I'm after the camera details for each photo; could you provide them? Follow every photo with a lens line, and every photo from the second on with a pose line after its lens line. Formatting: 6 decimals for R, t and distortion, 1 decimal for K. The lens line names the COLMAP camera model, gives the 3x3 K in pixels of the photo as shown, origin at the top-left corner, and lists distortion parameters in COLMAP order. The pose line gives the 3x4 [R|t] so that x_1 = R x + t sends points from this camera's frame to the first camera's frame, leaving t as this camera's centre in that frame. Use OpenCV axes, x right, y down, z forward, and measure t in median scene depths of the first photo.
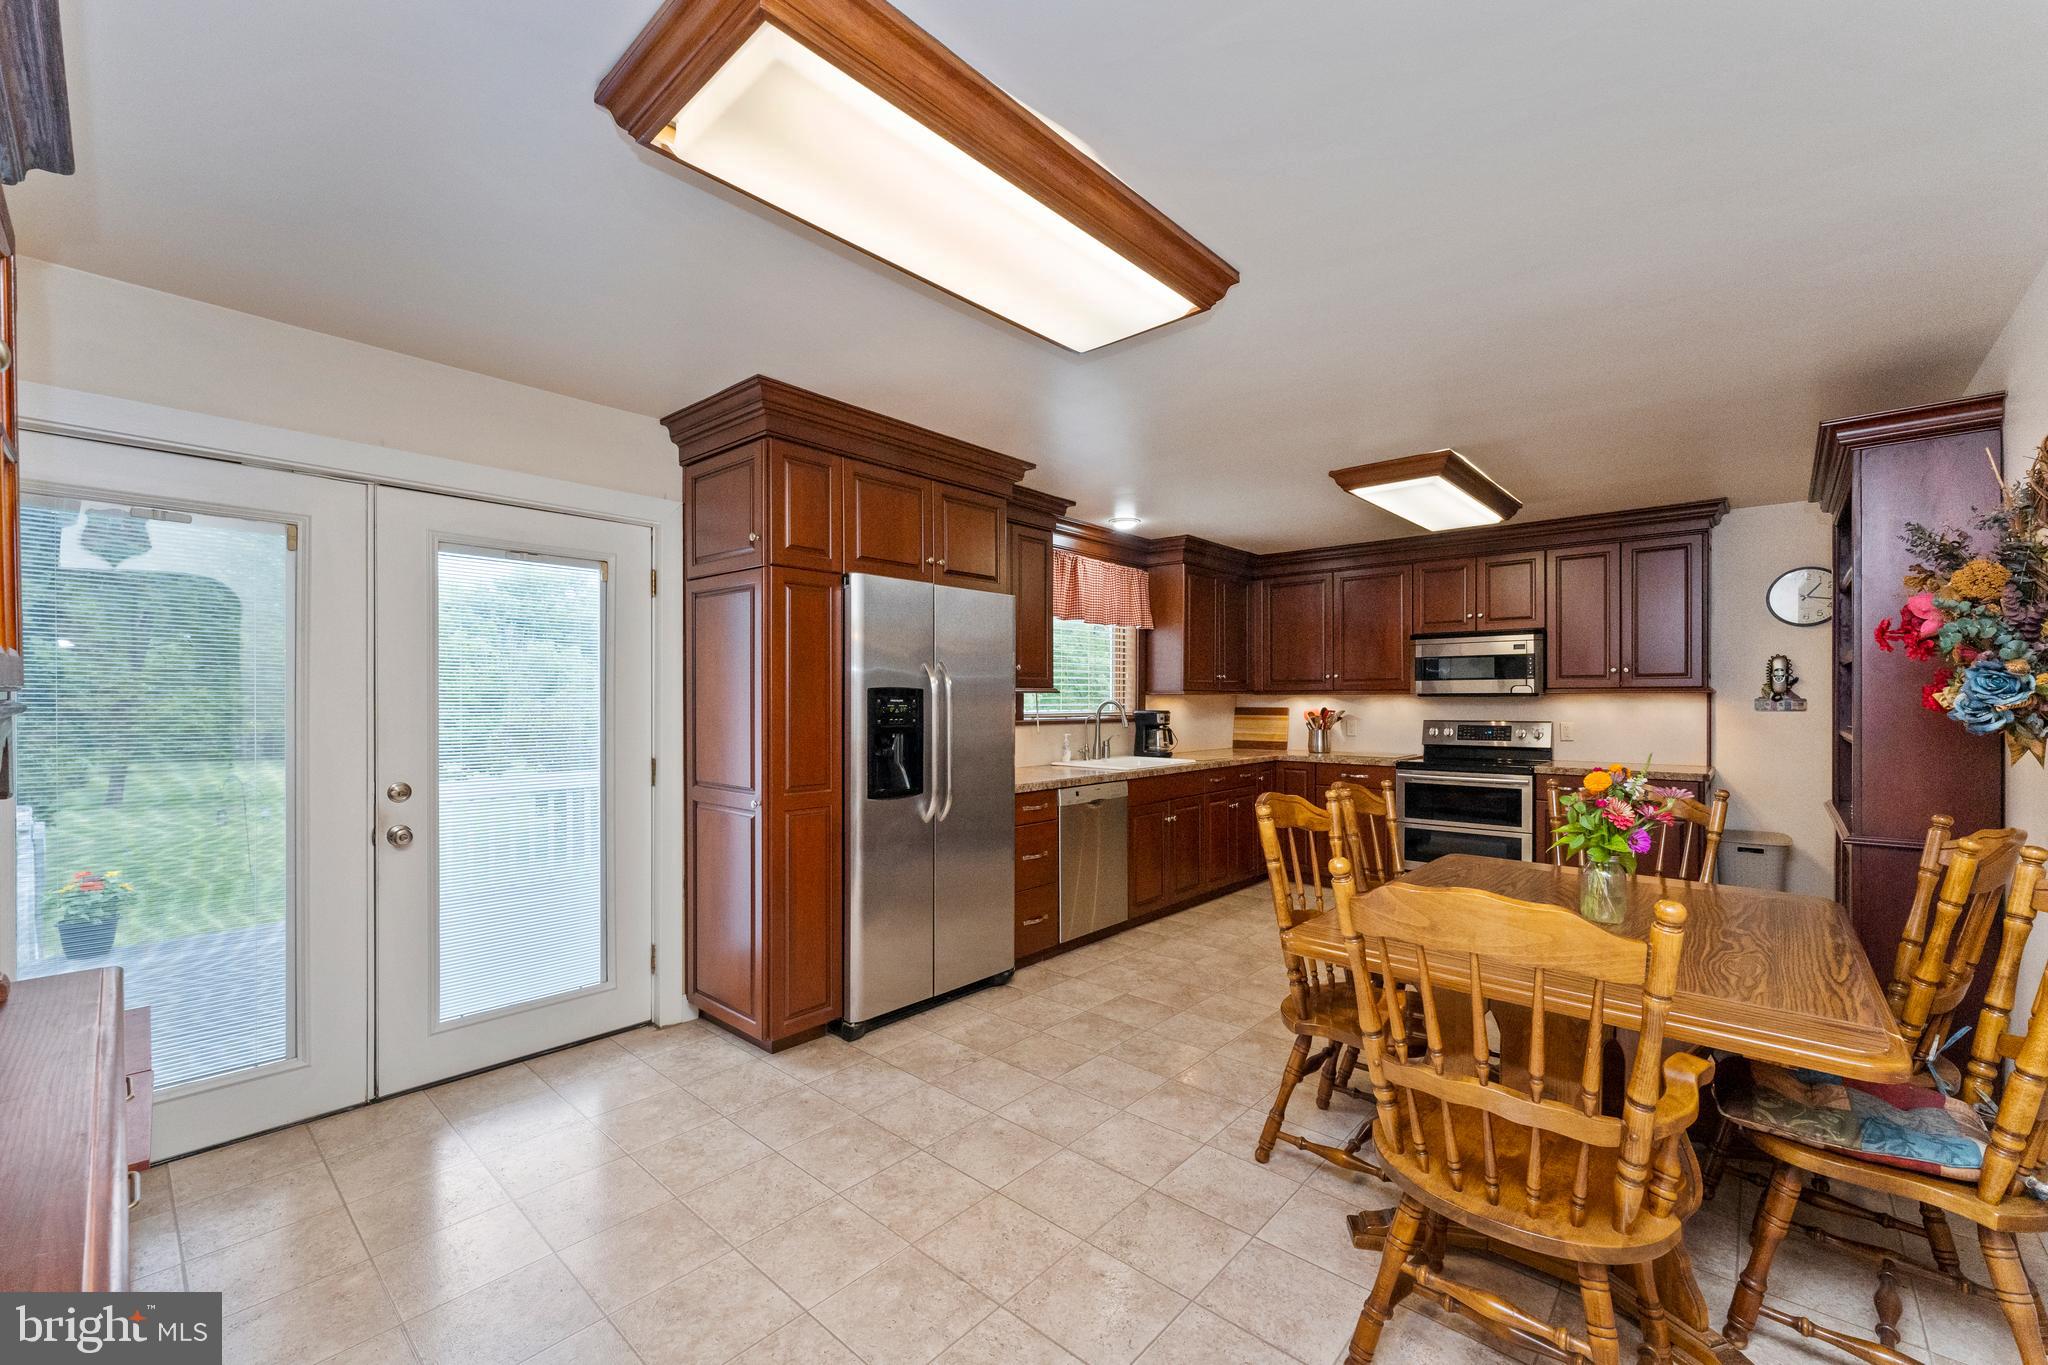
lens RADIAL K [[827.7, 0, 1012.4], [0, 827.7, 685.6], [0, 0, 1]] dist [-0.000455, -0.000037]
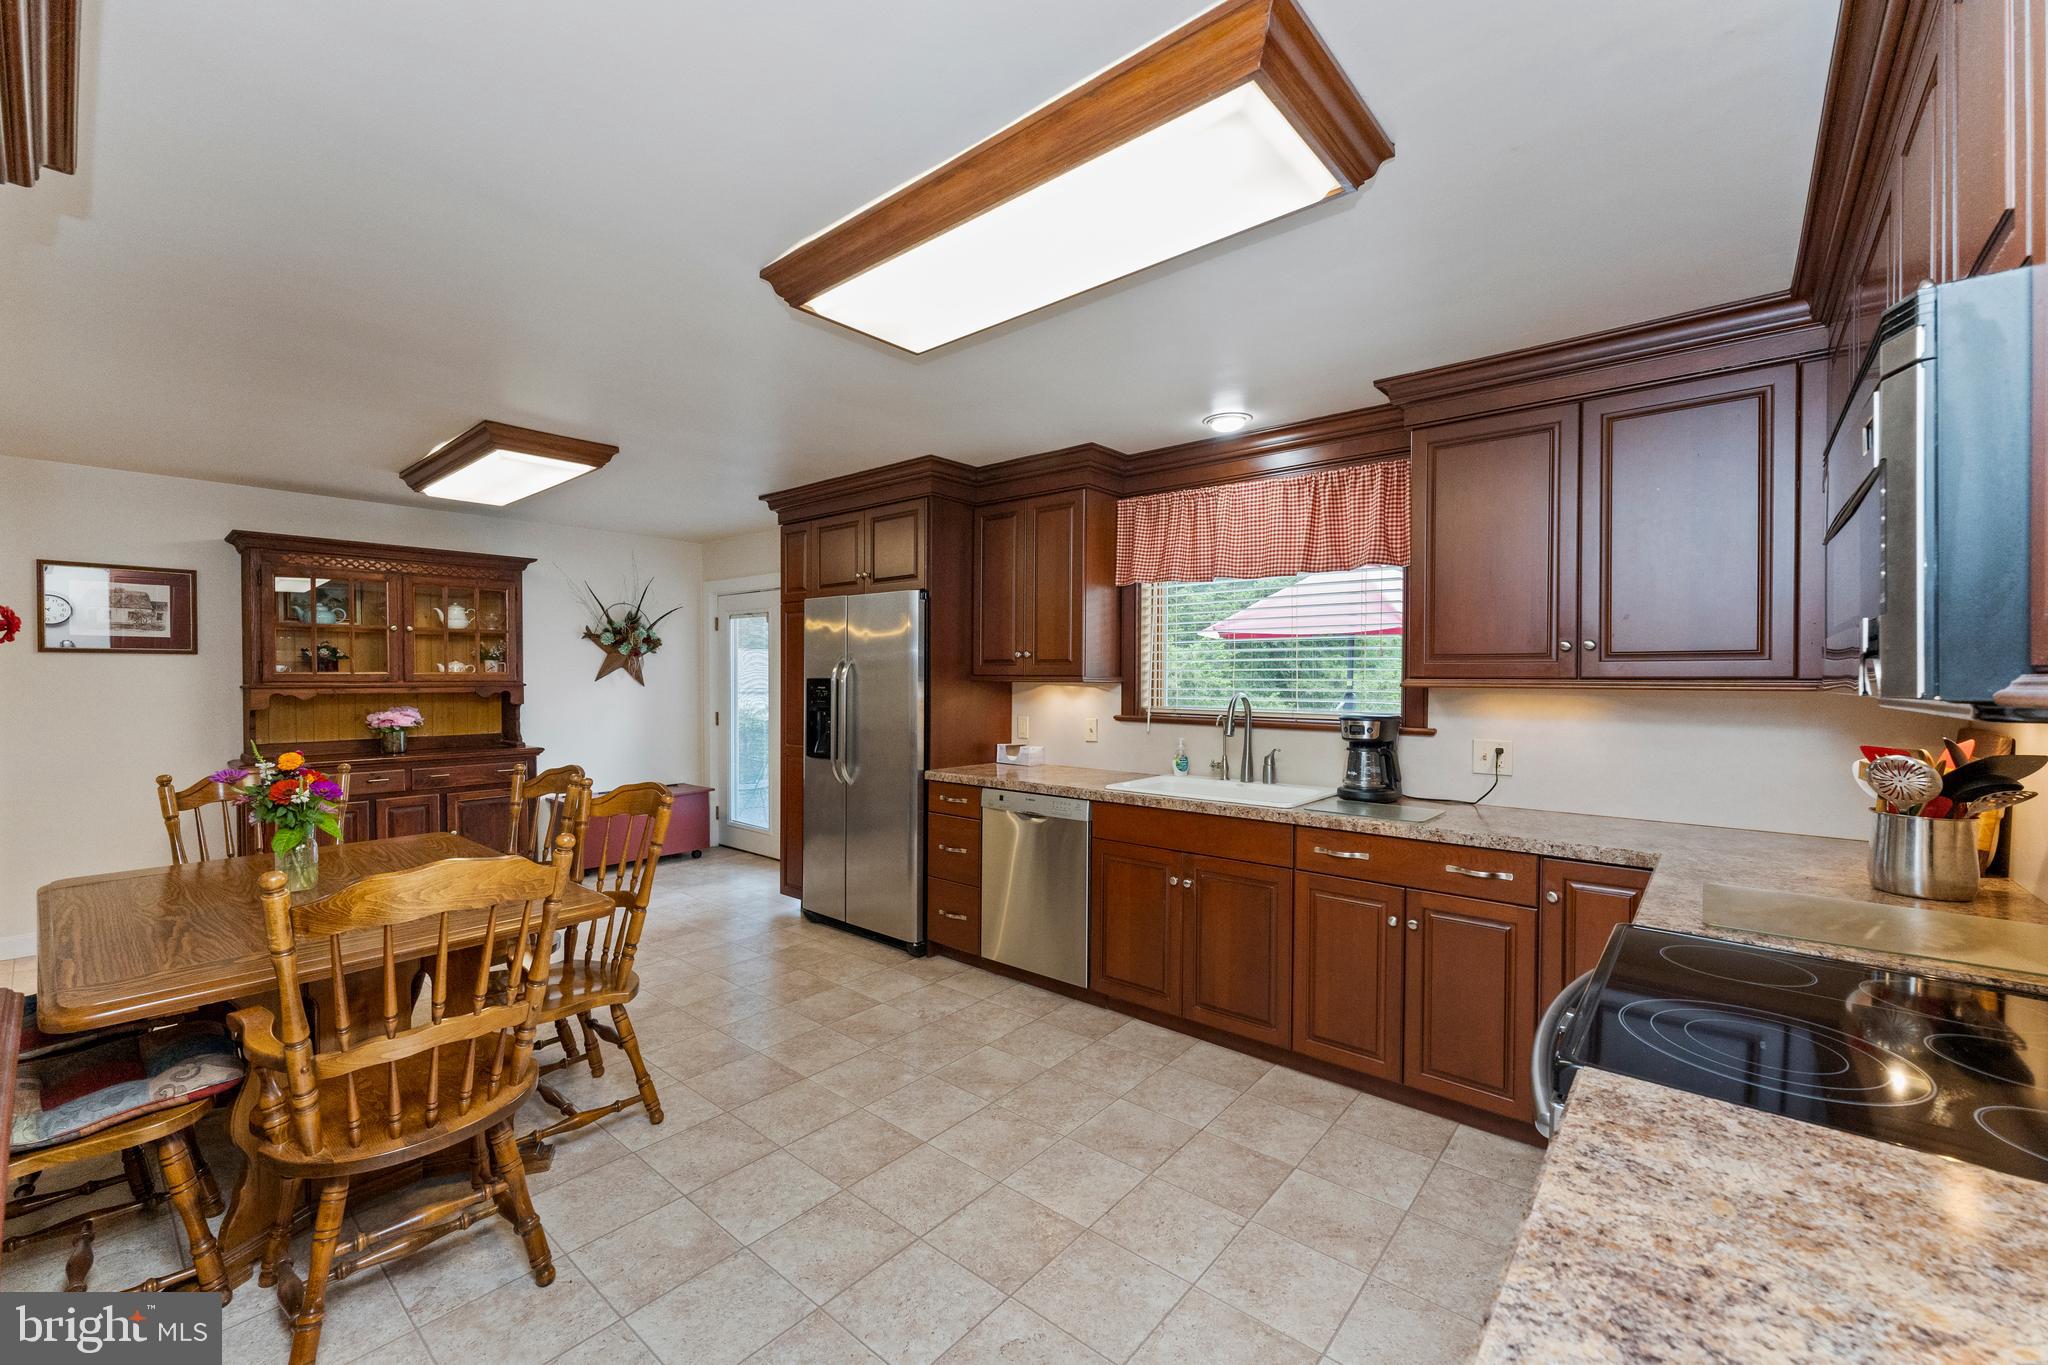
lens RADIAL K [[827.7, 0, 1012.4], [0, 827.7, 685.6], [0, 0, 1]] dist [-0.000455, -0.000037]
pose [[0.032923, 0.011195, -0.999395, 0.771366], [0.008834, 0.999895, 0.011492, 0.002494], [0.999419, -0.009207, 0.032821, 0.803913]]
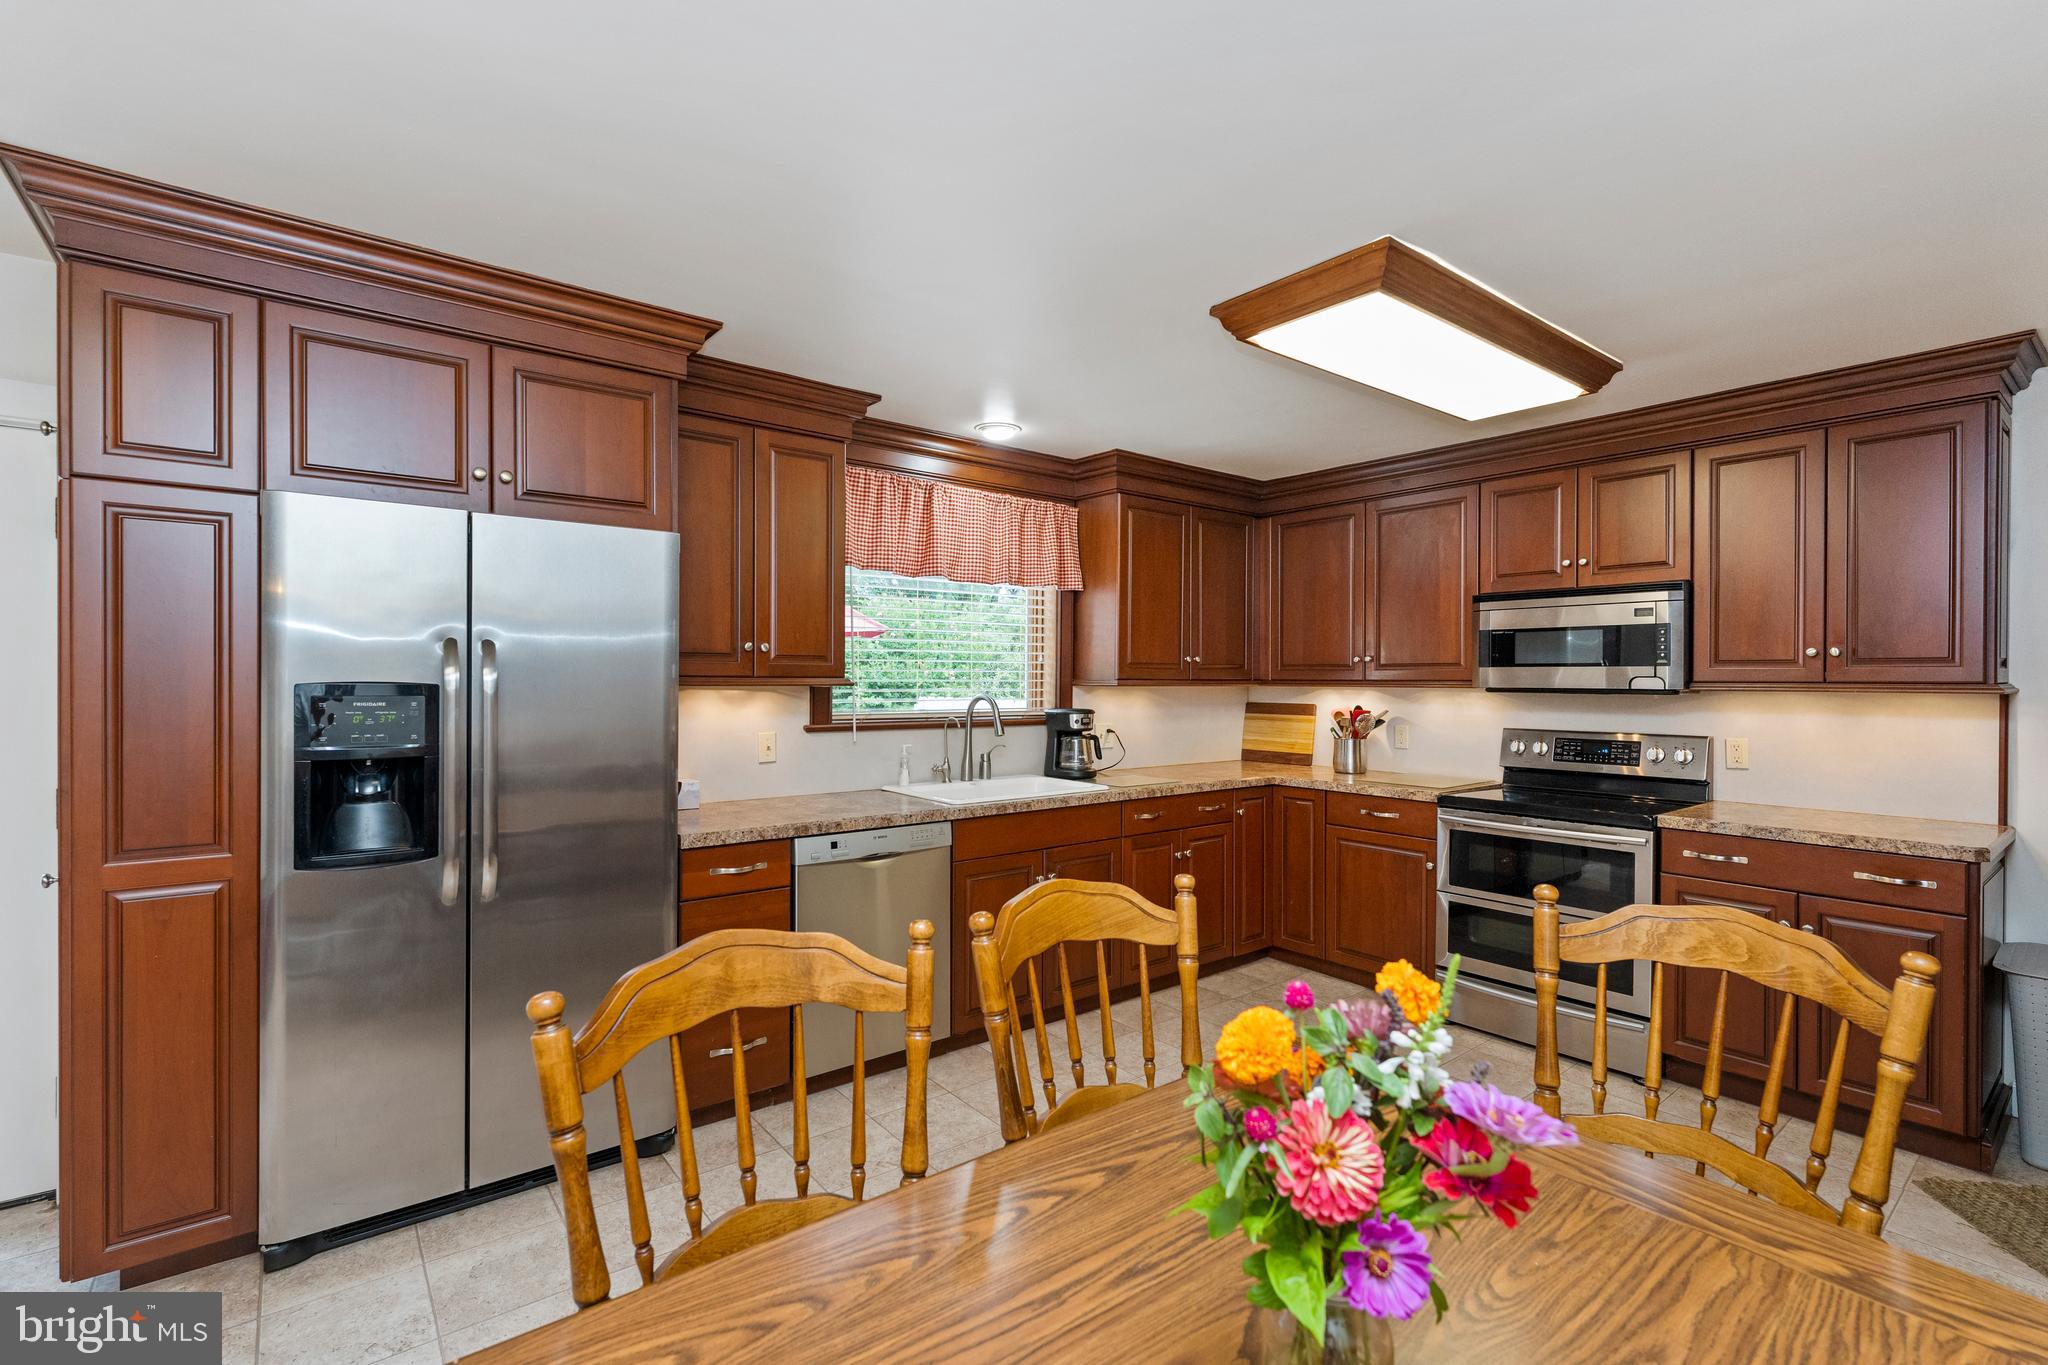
lens RADIAL K [[918.2, 0, 1011.9], [0, 918.2, 662.0], [0, 0, 1]] dist [-0.003472, -0.000431]
pose [[0.985757, 0.003540, -0.168140, 0.269473], [-0.003784, 0.999992, -0.001132, -0.008205], [0.168135, 0.001753, 0.985762, 0.264731]]
